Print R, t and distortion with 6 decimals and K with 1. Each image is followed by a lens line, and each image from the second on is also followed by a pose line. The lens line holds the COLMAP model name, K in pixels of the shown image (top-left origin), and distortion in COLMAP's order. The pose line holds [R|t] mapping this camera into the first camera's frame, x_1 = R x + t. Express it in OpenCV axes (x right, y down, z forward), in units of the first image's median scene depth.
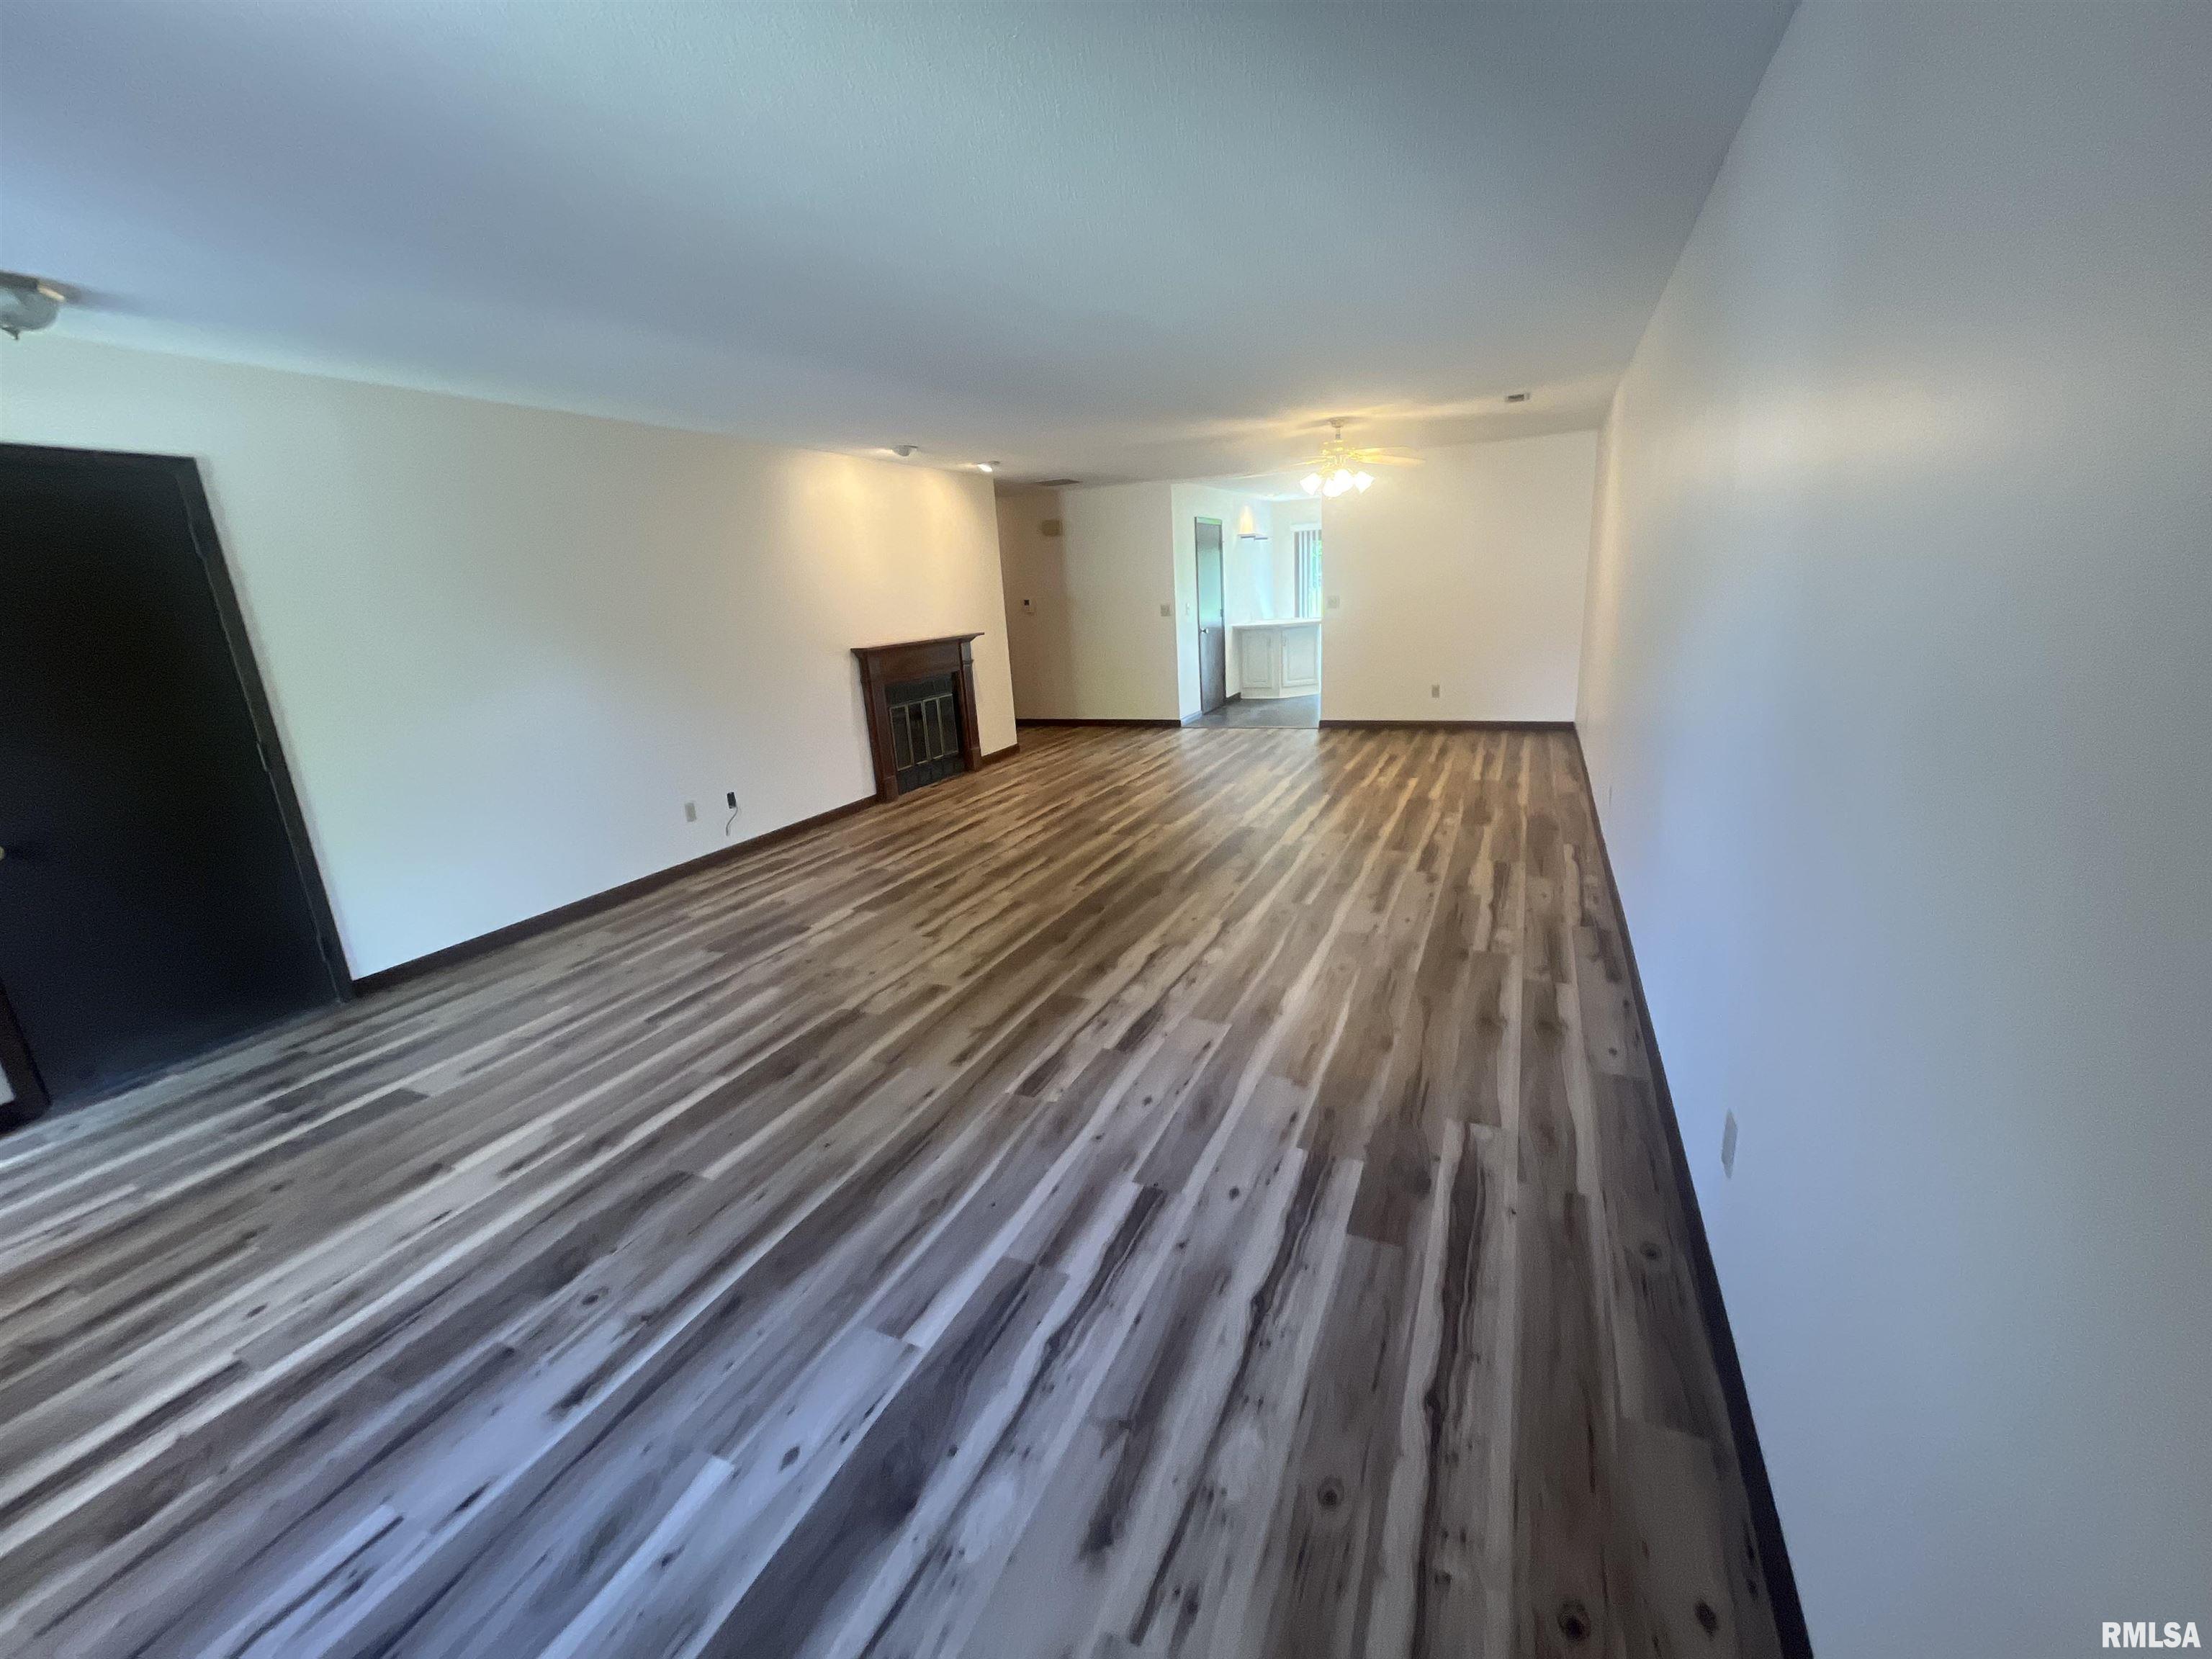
lens RADIAL K [[891.8, 0, 1110.9], [0, 891.8, 832.2], [0, 0, 1]] dist [-0.001850, 0.000212]
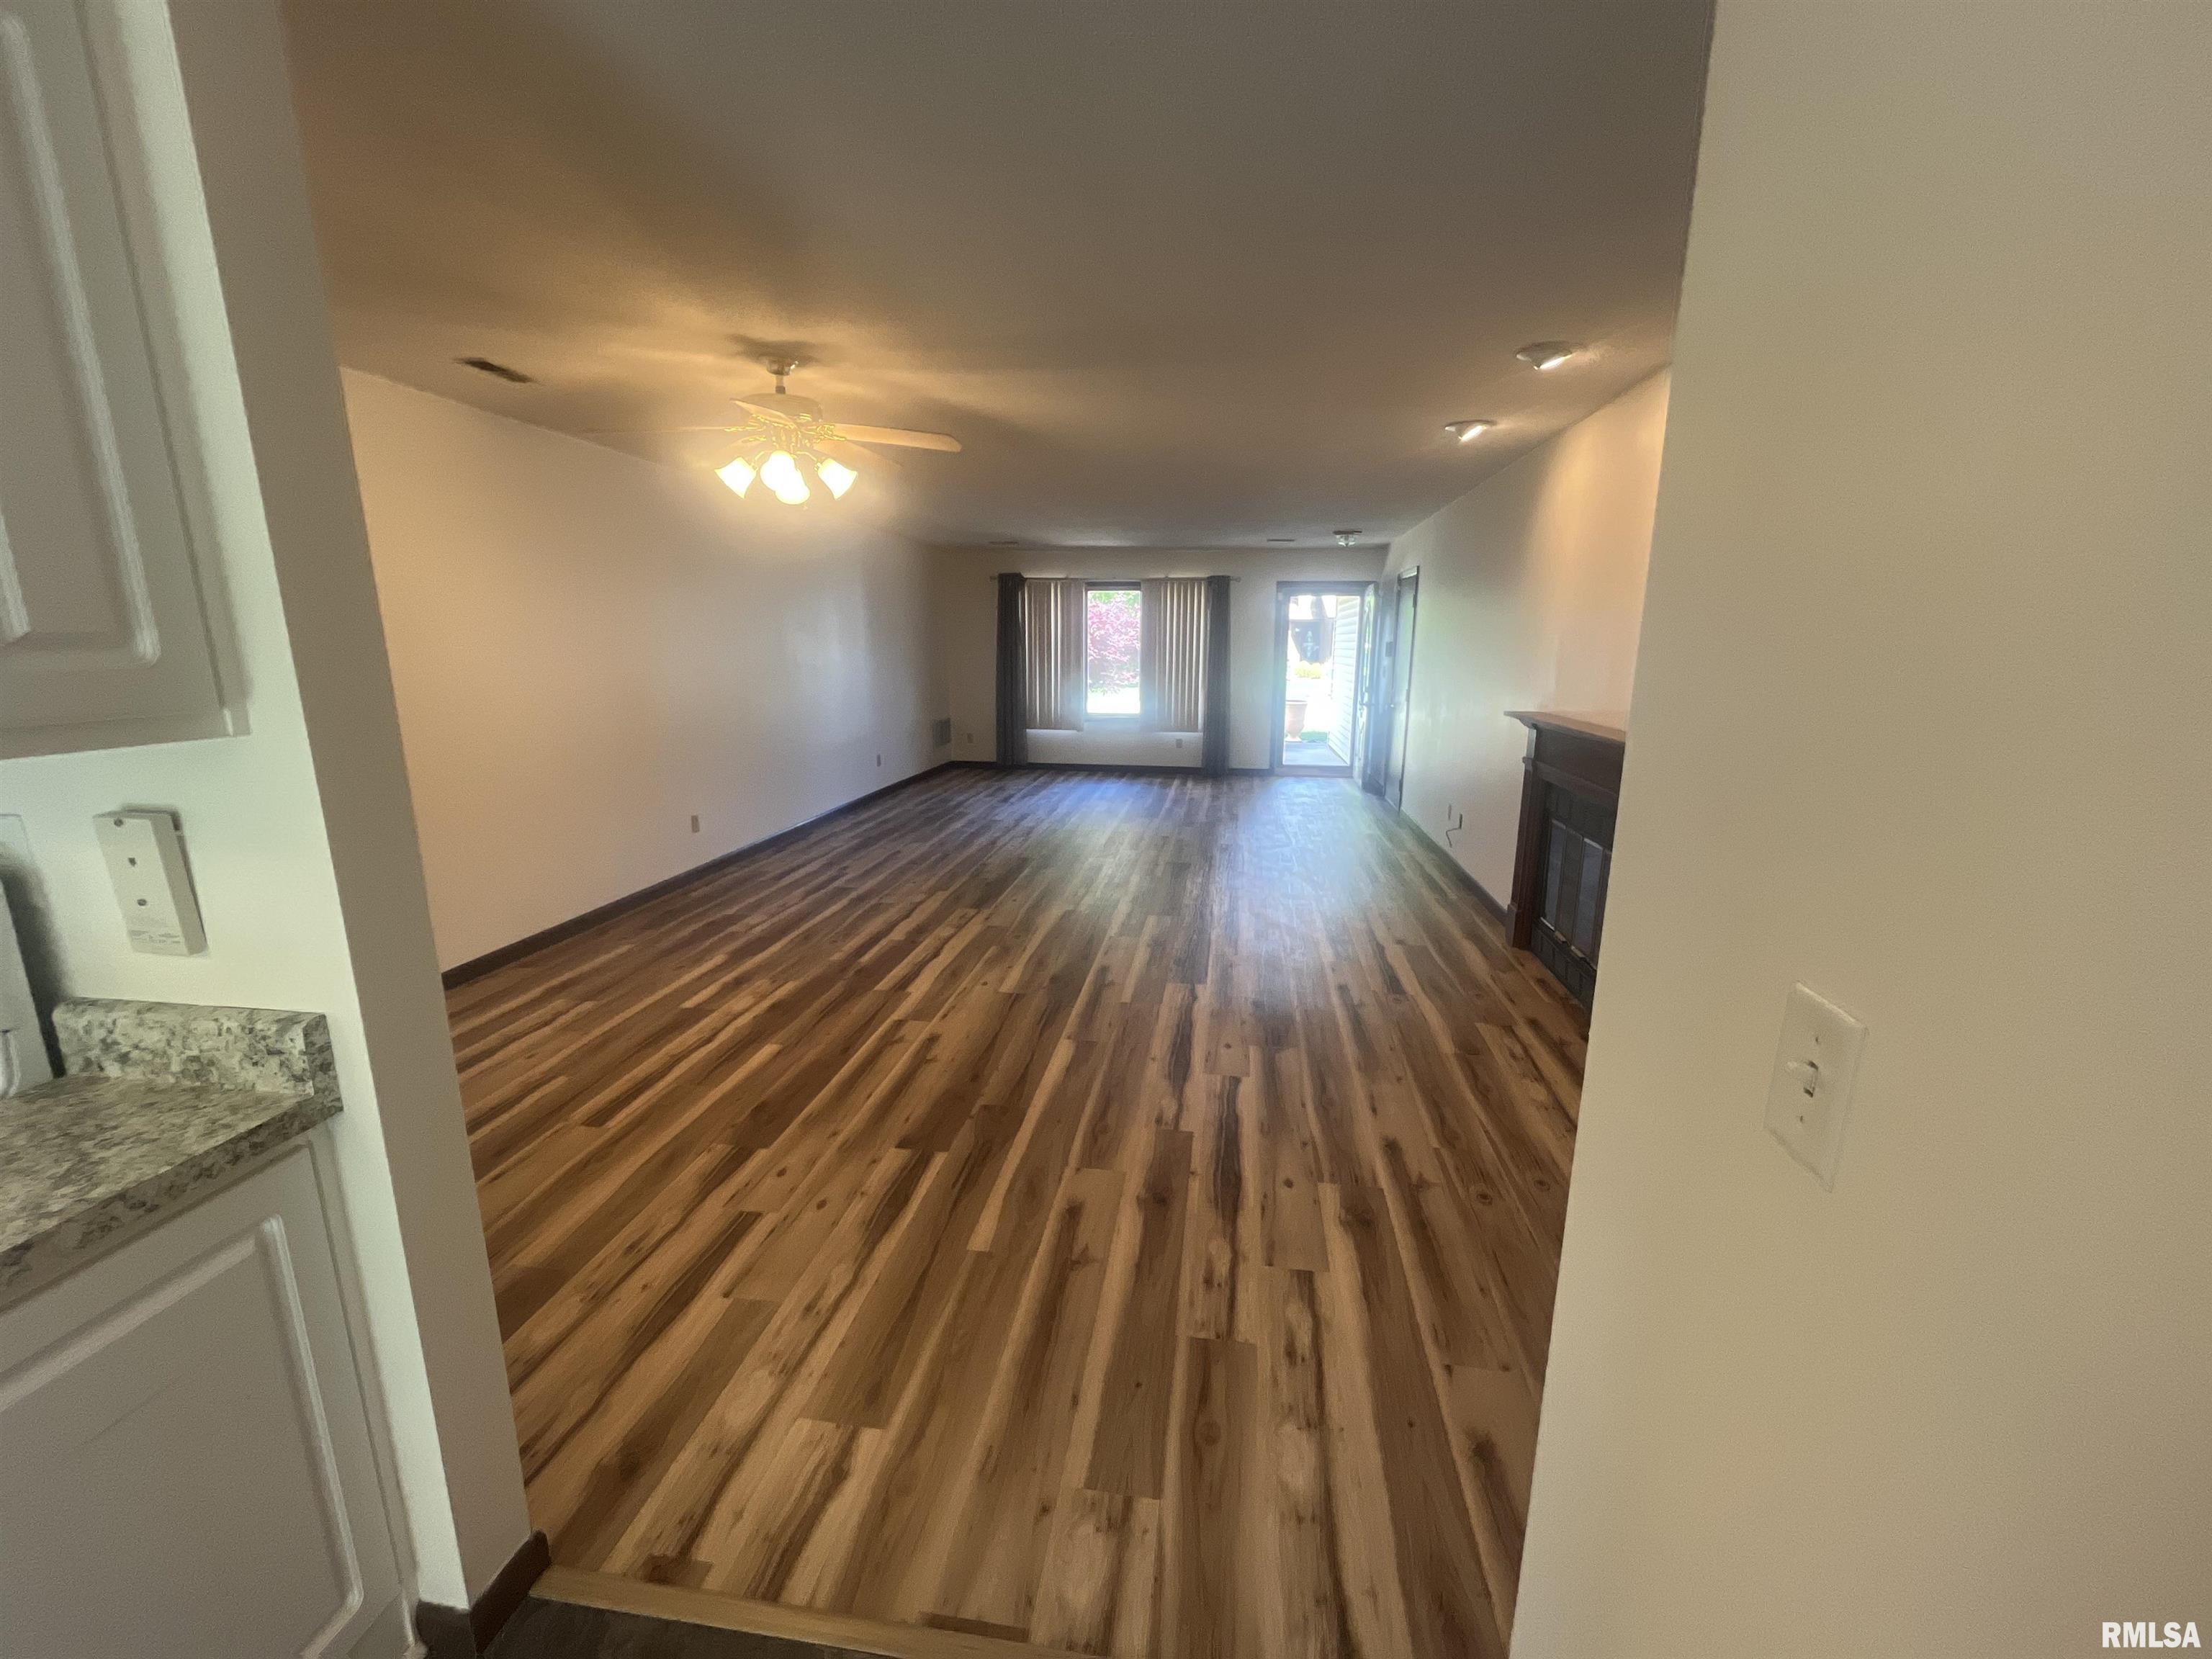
lens RADIAL K [[891.8, 0, 1110.9], [0, 891.8, 832.2], [0, 0, 1]] dist [-0.001850, 0.000212]
pose [[-0.957555, 0.112418, -0.265426, 0.245358], [-0.024756, 0.885340, 0.464285, -0.482865], [0.287186, 0.451150, -0.844978, 1.692682]]
